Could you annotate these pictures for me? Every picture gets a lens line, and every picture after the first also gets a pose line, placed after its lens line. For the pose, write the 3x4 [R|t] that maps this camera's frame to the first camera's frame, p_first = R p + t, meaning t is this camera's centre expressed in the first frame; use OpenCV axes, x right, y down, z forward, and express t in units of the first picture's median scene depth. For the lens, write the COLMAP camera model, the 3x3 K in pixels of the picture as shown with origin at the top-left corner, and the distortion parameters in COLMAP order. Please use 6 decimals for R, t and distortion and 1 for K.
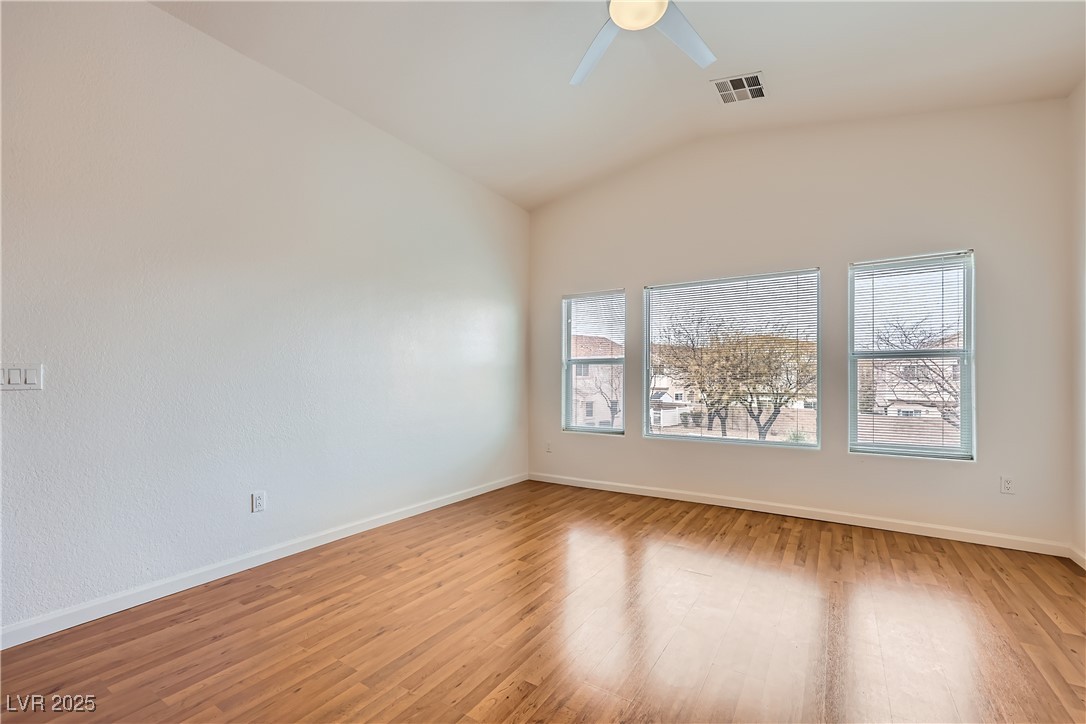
lens RADIAL K [[441.9, 0, 547.8], [0, 441.9, 370.1], [0, 0, 1]] dist [-0.000435, 0.000049]
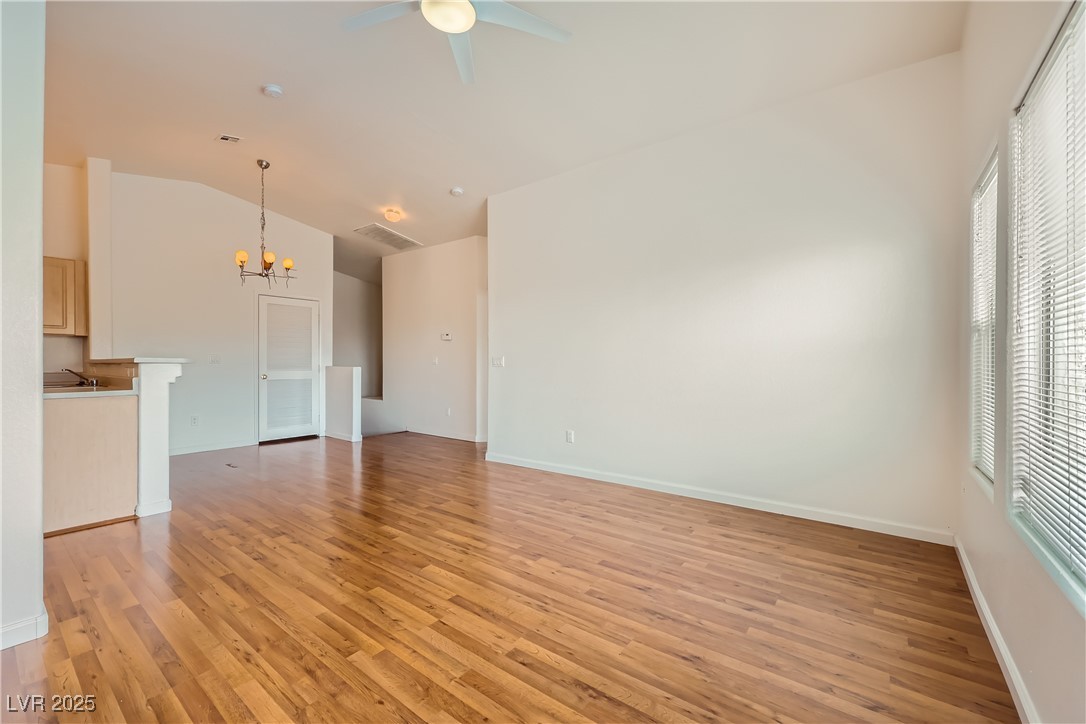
lens RADIAL K [[441.9, 0, 545.5], [0, 441.9, 363.5], [0, 0, 1]] dist [-0.000435, 0.000049]
pose [[-0.072182, 0.003770, -0.997384, 0.689299], [0.027042, 0.999633, 0.001822, 0.015644], [0.997025, -0.026840, -0.072258, 0.724763]]
